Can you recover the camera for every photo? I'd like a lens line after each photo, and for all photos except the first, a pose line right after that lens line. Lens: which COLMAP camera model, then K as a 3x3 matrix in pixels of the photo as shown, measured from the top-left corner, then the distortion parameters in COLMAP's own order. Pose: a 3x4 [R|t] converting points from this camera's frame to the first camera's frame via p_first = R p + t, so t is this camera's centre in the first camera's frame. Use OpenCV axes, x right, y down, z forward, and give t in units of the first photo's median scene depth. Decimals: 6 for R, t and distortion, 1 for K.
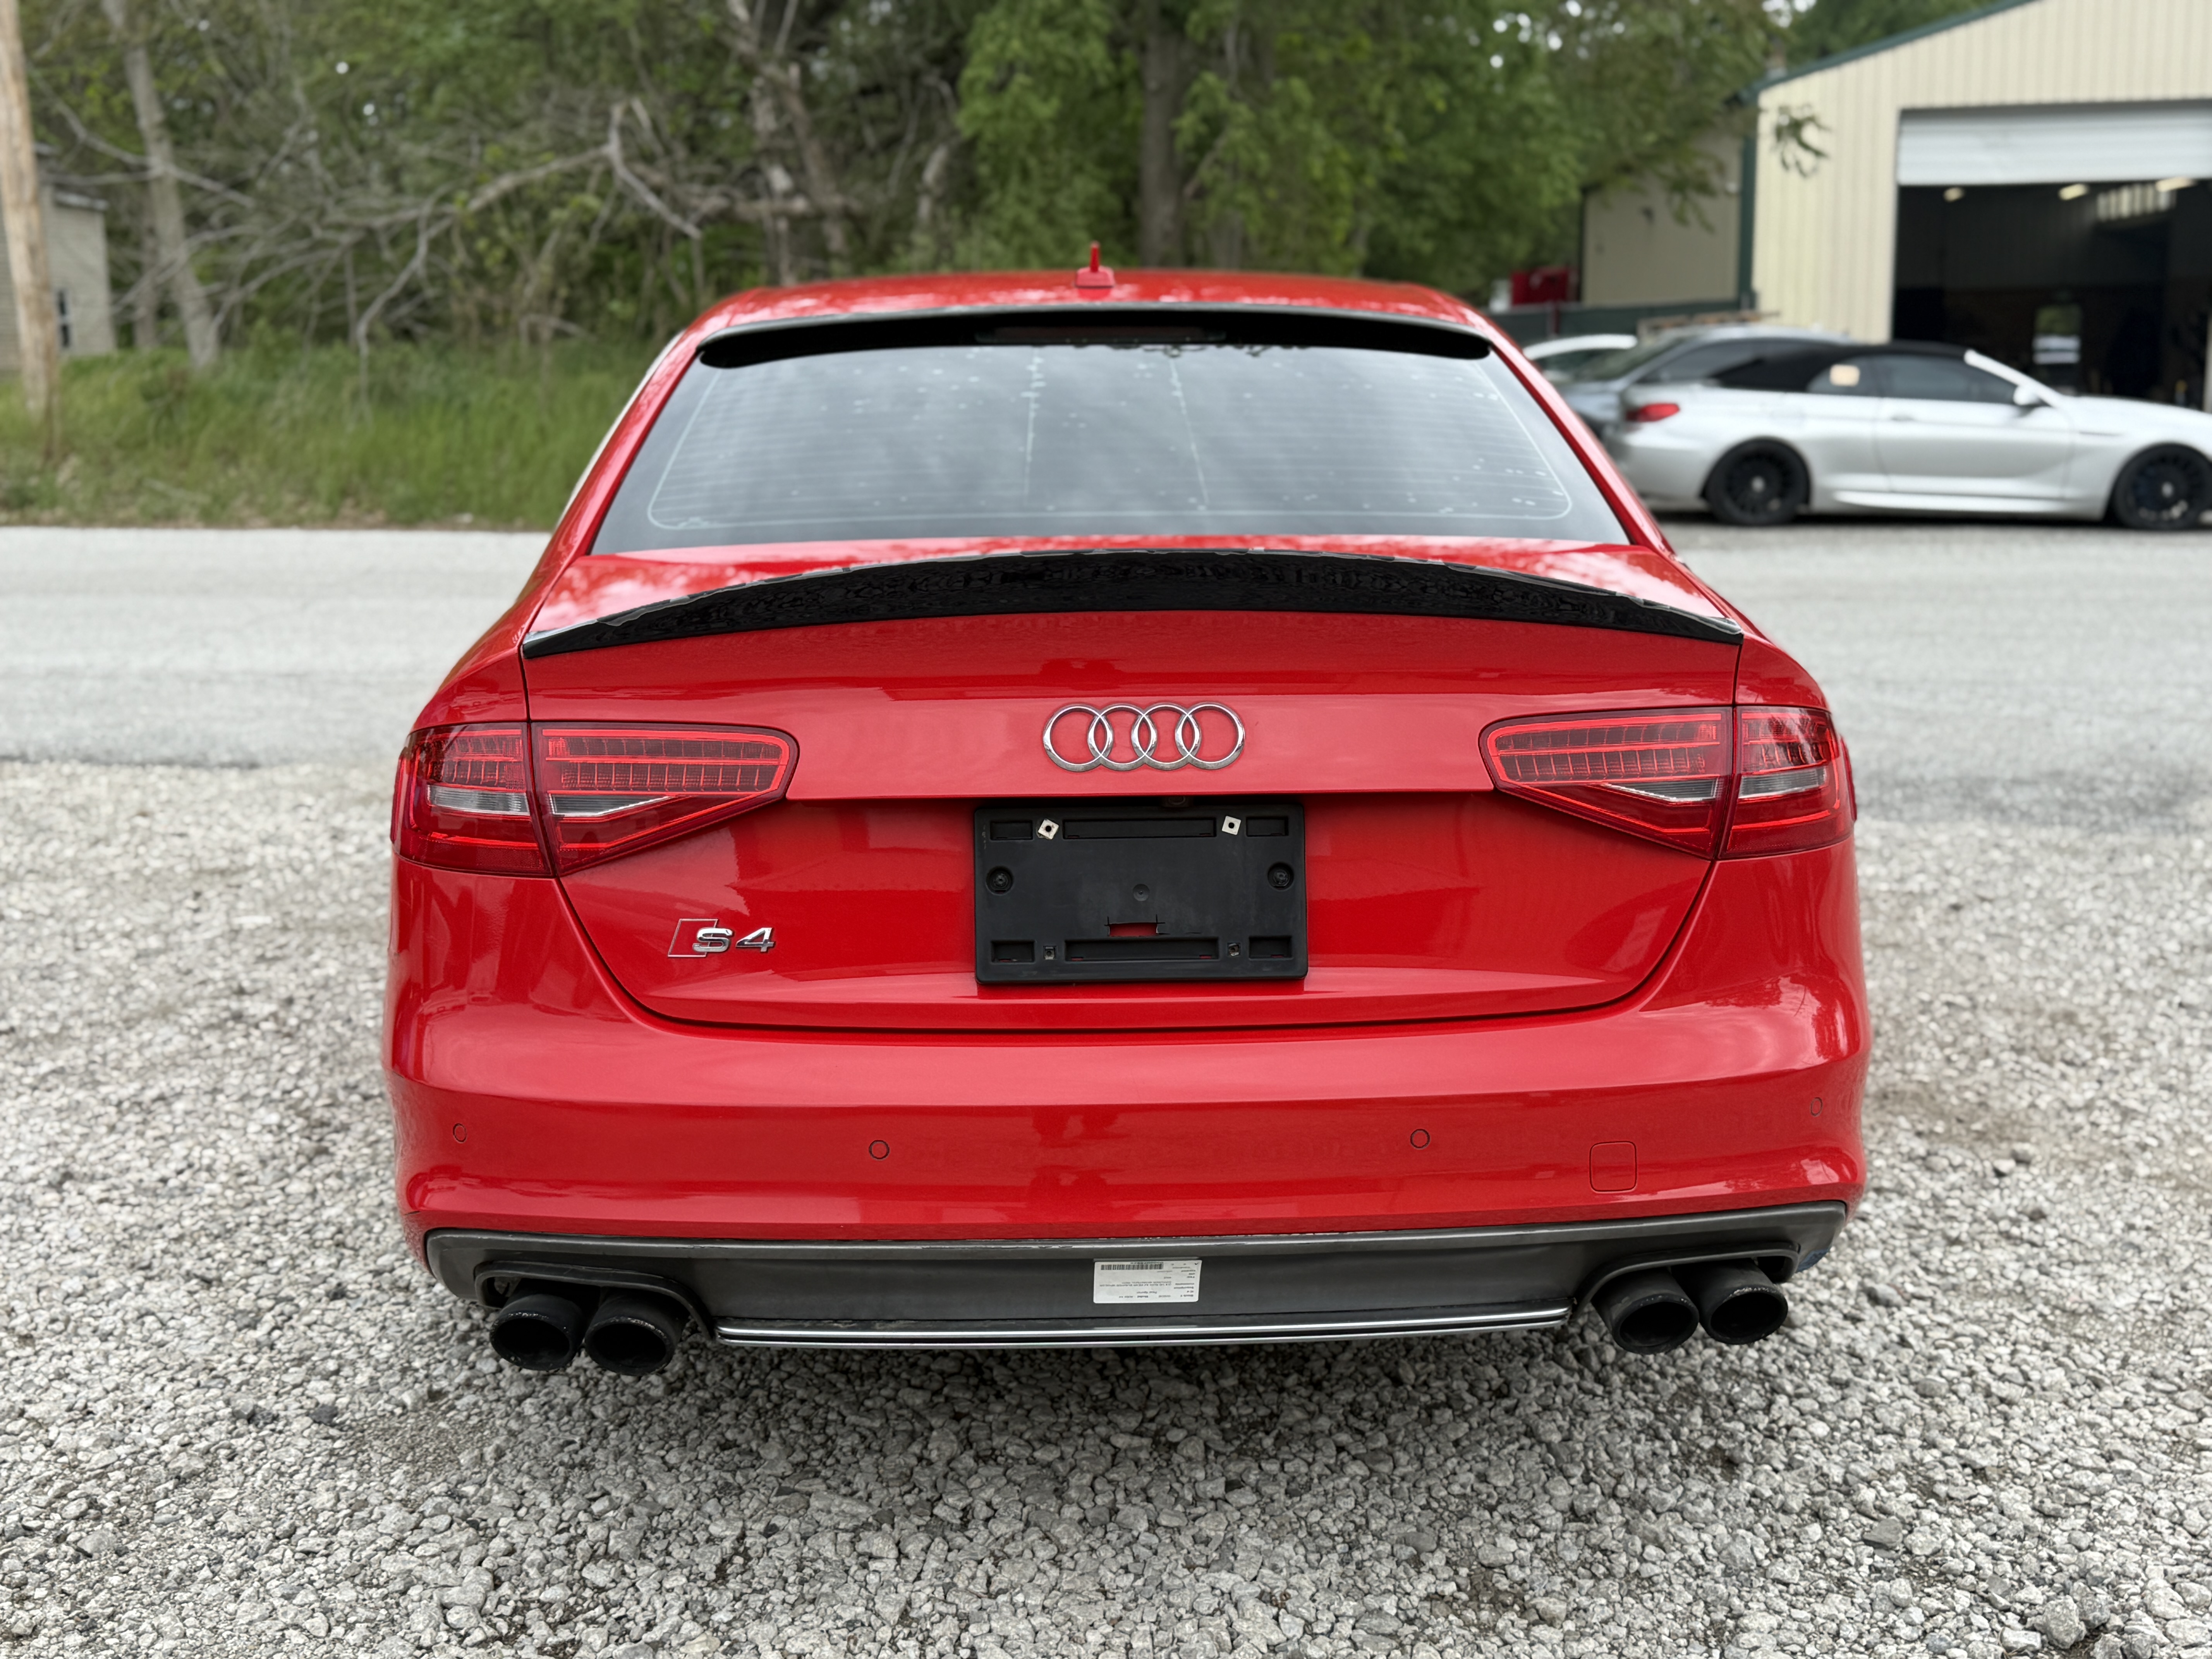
lens RADIAL K [[2272.5, 0, 1098.4], [0, 2272.5, 835.9], [0, 0, 1]] dist [0.028285, 0.000000]
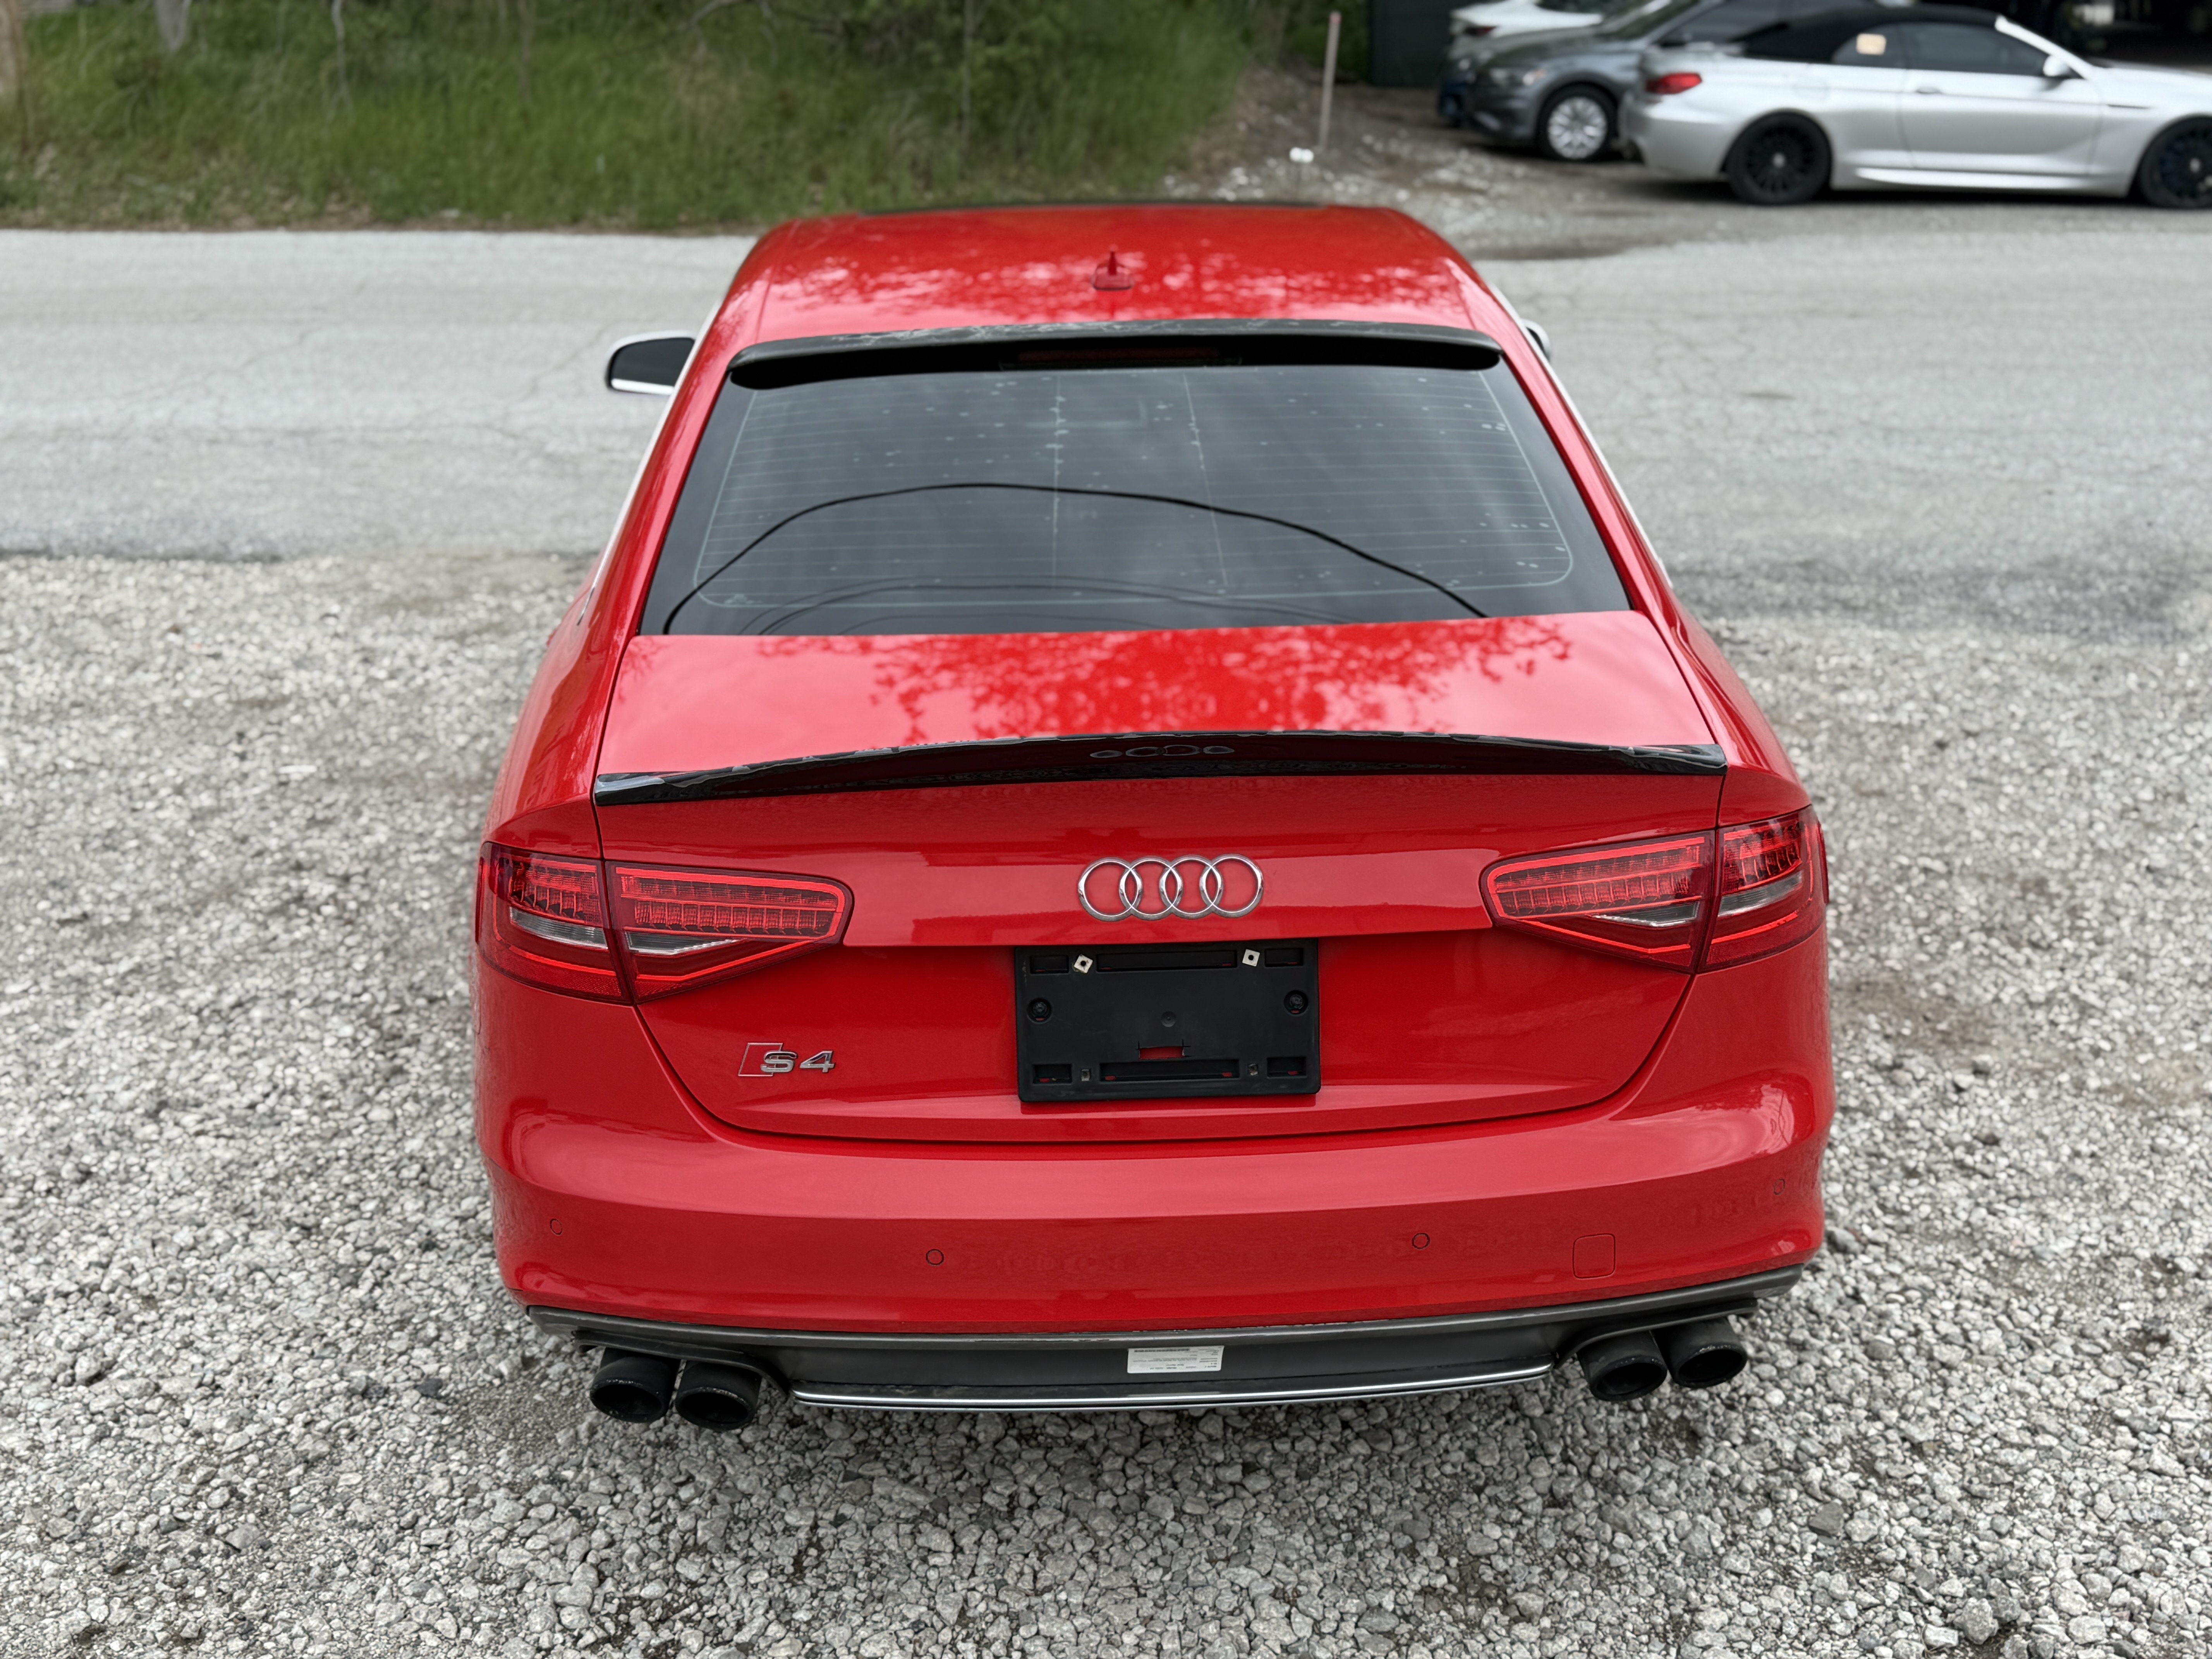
lens RADIAL K [[2272.5, 0, 1098.4], [0, 2272.5, 814.7], [0, 0, 1]] dist [0.028285, 0.000000]
pose [[0.999961, -0.008671, -0.001767, -0.009560], [0.008839, 0.988257, 0.152547, -0.188284], [0.000423, -0.152557, 0.988295, -0.053681]]
